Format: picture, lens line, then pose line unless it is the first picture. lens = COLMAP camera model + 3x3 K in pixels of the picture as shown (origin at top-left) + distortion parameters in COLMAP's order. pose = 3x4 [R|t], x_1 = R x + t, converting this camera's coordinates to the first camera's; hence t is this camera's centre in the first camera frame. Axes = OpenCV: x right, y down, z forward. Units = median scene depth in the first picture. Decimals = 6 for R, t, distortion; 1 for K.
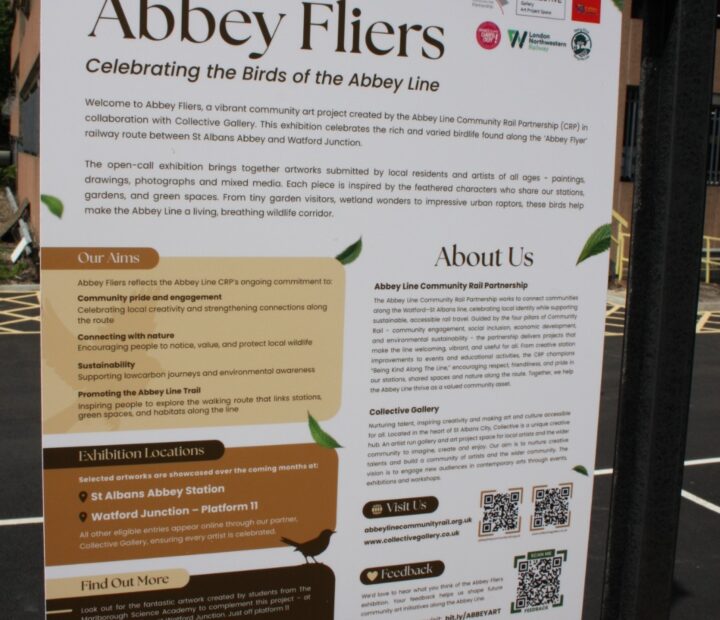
lens RADIAL K [[831.4, 0, 360.0], [0, 831.4, 310.0], [0, 0, 1]] dist [-0.103650, 0.003070]
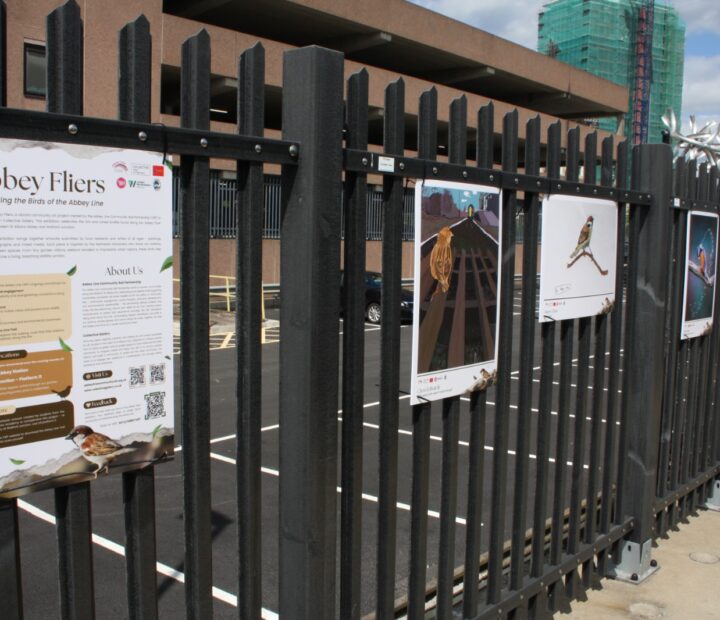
lens RADIAL K [[831.4, 0, 360.0], [0, 831.4, 310.0], [0, 0, 1]] dist [-0.103650, 0.003070]
pose [[0.857615, -0.061002, 0.510662, -0.535008], [0.080306, 0.996645, -0.015811, 0.155207], [-0.507984, 0.054569, 0.859636, -1.544984]]
